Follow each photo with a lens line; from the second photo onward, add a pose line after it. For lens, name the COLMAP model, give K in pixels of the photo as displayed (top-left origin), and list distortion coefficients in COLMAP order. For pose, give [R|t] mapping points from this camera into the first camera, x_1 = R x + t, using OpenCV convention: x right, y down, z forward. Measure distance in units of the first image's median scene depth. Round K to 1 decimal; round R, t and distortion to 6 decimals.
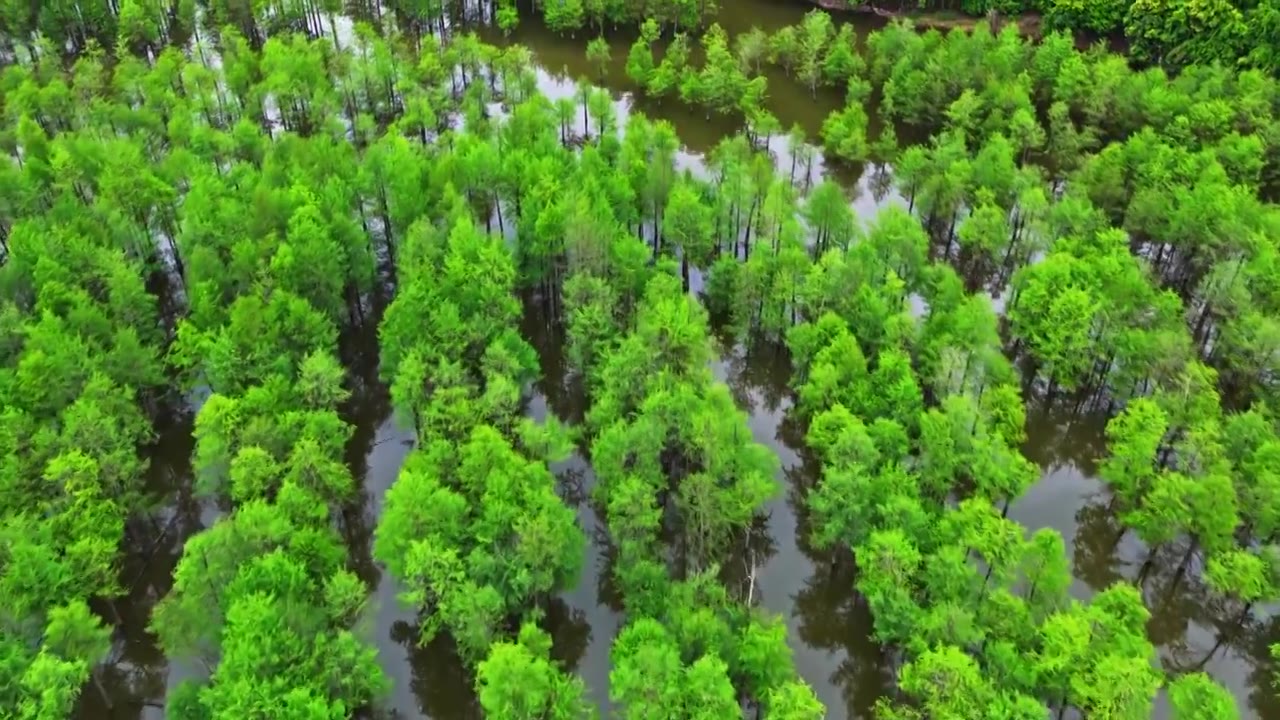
lens RADIAL K [[1092.3, 0, 640.0], [0, 1092.3, 360.0], [0, 0, 1]] dist [-0.012030, 0.043030]
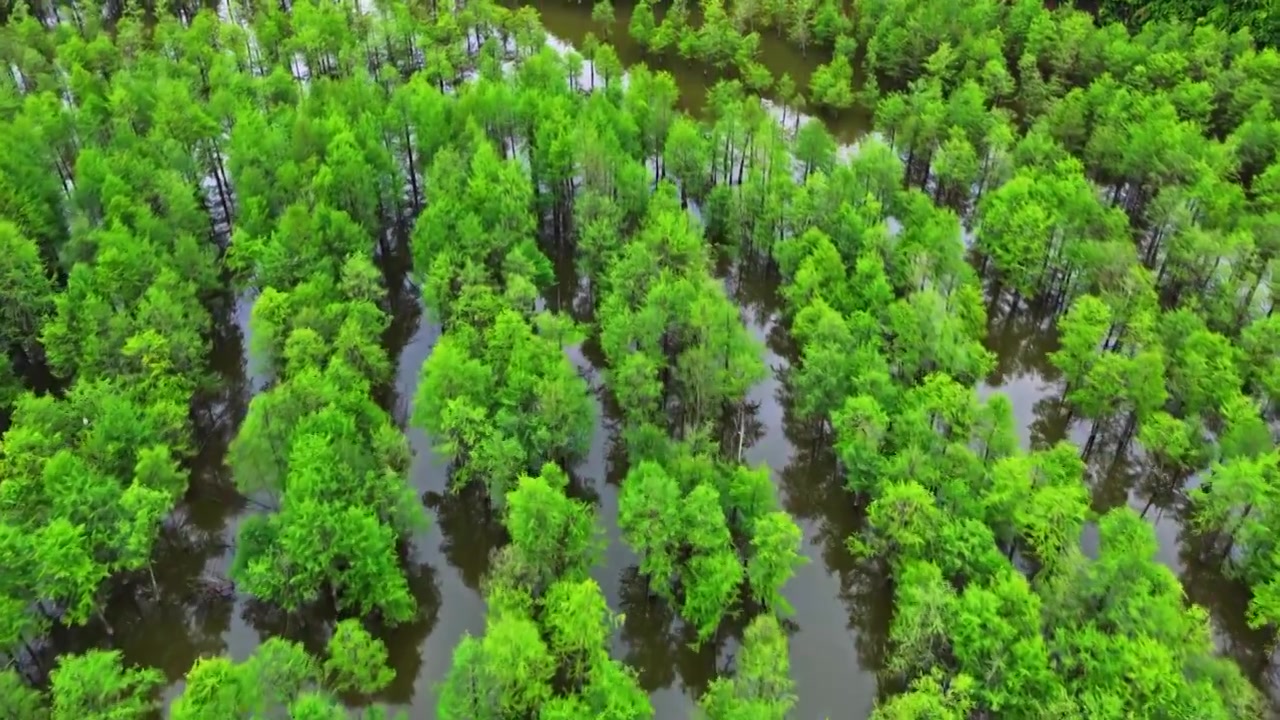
lens RADIAL K [[1092.3, 0, 640.0], [0, 1092.3, 360.0], [0, 0, 1]] dist [-0.012030, 0.043030]
pose [[0.999999, 0.001028, 0.000708, -0.004317], [-0.001028, 0.999999, -0.000553, 0.098949], [-0.000709, 0.000552, 1.000000, -0.123438]]
